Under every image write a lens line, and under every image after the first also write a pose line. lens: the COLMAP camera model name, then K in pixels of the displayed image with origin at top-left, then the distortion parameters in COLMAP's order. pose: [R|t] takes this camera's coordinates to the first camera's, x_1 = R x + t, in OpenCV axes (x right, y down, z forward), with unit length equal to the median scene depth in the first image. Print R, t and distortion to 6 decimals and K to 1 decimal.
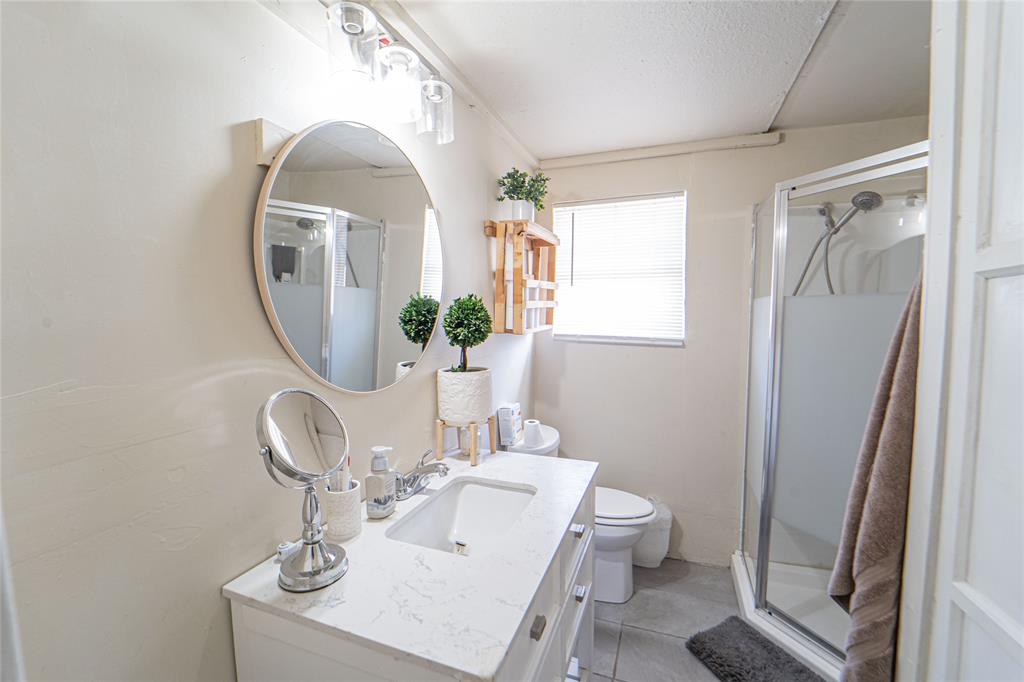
lens RADIAL K [[411.7, 0, 513.0], [0, 411.7, 343.6], [0, 0, 1]] dist [-0.016949, -0.000197]
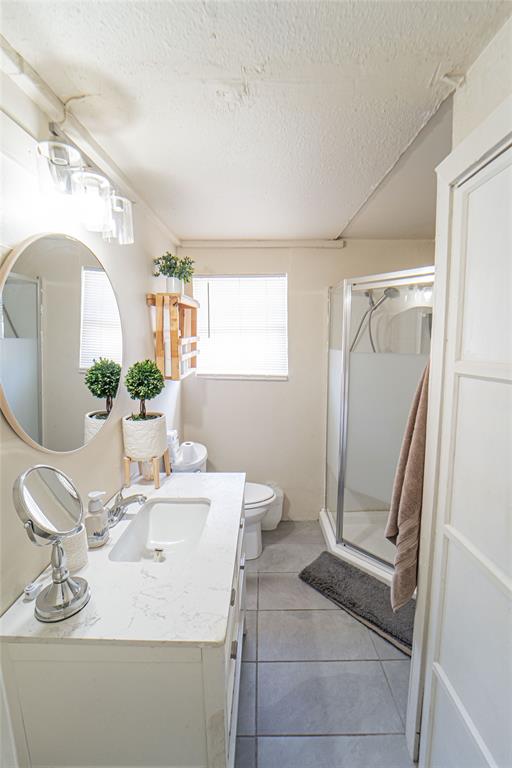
lens RADIAL K [[314.6, 0, 256.0], [0, 314.6, 384.0], [0, 0, 1]] dist [-0.027454, 0.004467]
pose [[0.944453, -0.049417, 0.324909, -0.099838], [0.031341, 0.997668, 0.060636, -0.088758], [-0.327148, -0.047085, 0.943799, -0.047613]]
